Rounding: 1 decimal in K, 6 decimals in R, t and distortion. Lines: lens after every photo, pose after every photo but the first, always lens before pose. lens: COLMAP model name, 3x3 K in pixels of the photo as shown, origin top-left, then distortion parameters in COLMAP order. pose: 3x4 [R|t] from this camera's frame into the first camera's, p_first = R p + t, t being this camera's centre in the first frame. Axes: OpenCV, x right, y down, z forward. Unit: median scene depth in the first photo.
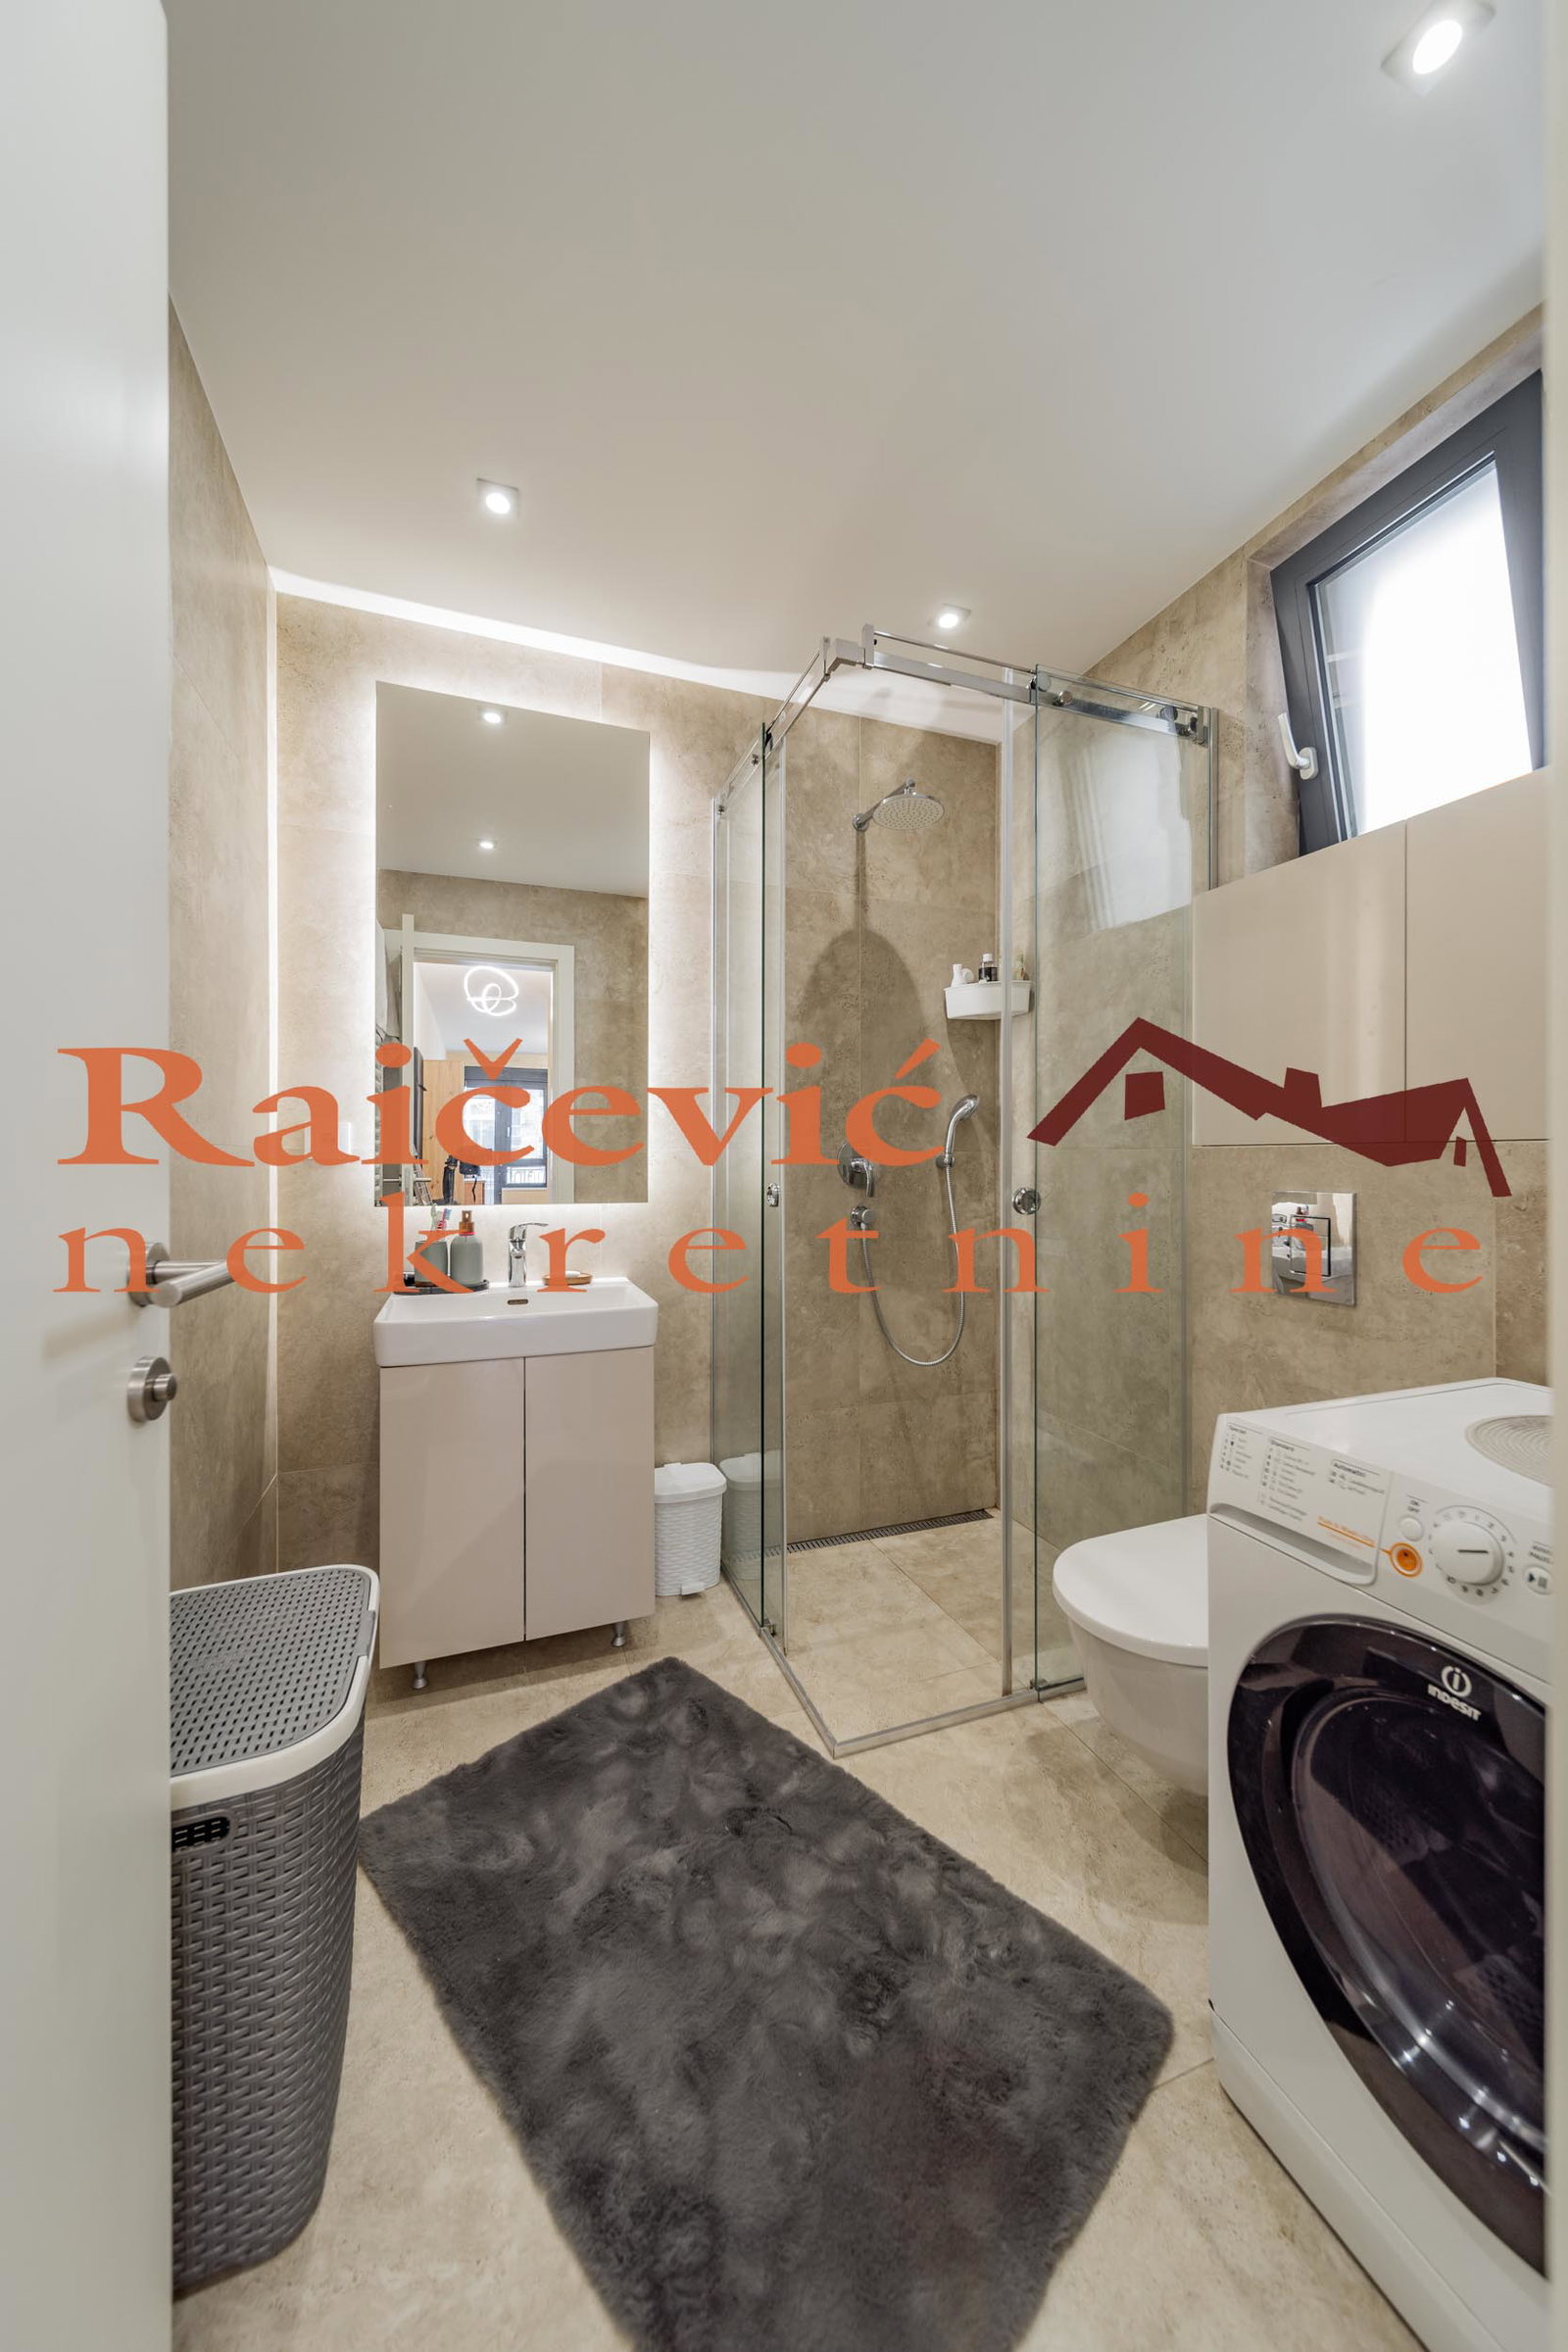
lens RADIAL K [[808.4, 0, 790.9], [0, 808.4, 1154.6], [0, 0, 1]] dist [0.000656, 0.000004]
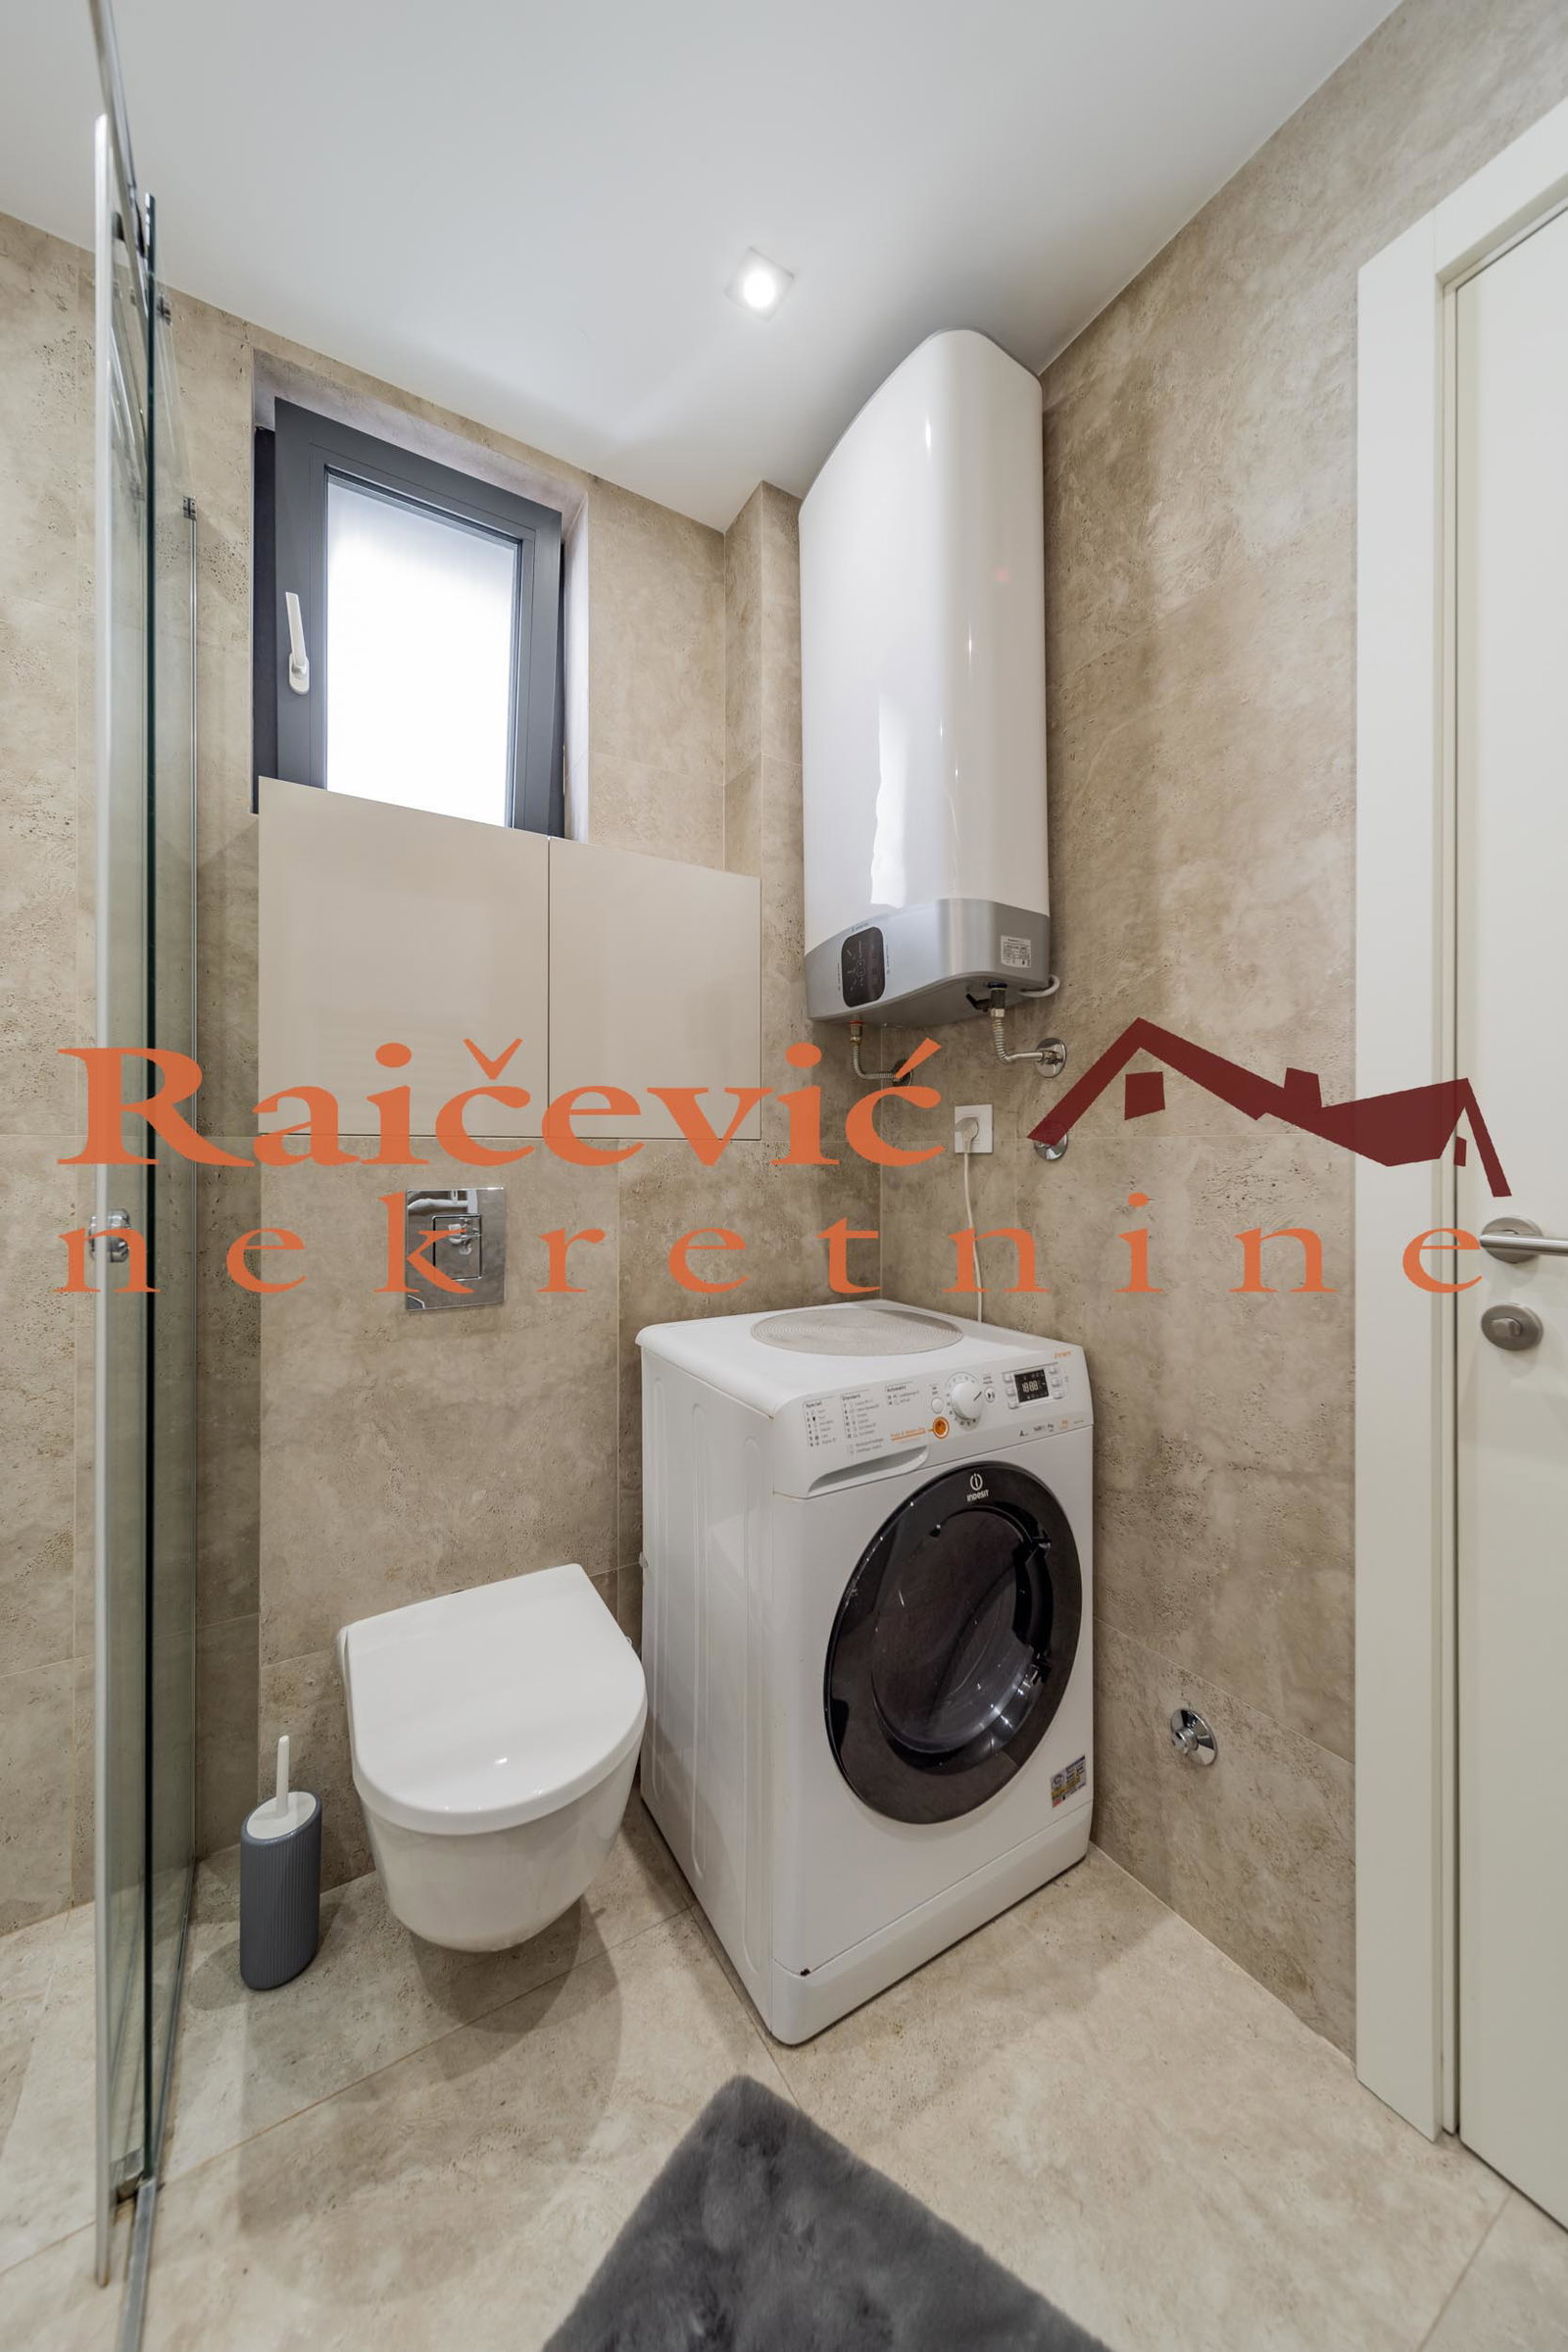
lens RADIAL K [[828.7, 0, 777.2], [0, 828.7, 1152.7], [0, 0, 1]] dist [0.001199, -0.000061]
pose [[-0.186489, 0.002750, 0.982453, -0.280979], [-0.006784, 0.999969, -0.004087, 0.005811], [-0.982434, -0.007427, -0.186465, 0.676177]]
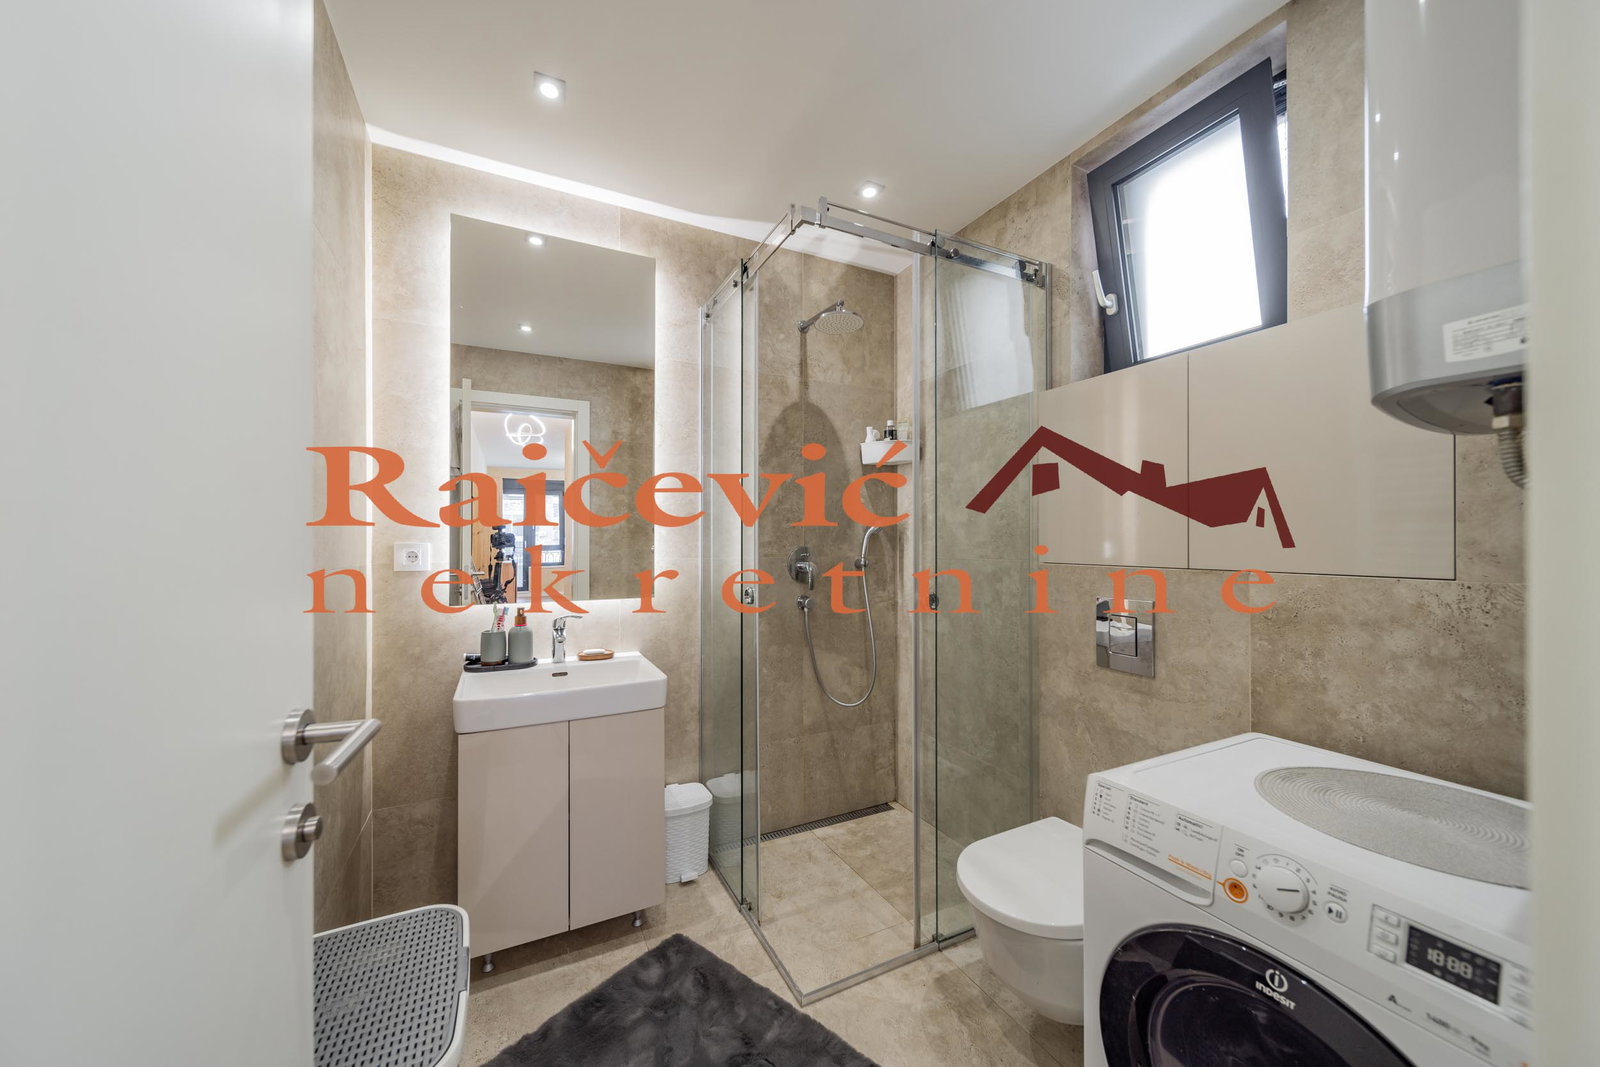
lens RADIAL K [[555.2, 0, 784.3], [0, 555.2, 536.5], [0, 0, 1]] dist [0.000624, -0.000196]
pose [[0.995666, -0.000904, 0.093000, -0.055654], [0.001133, 0.999996, -0.002403, -0.054364], [-0.092998, 0.002498, 0.995663, 0.039043]]
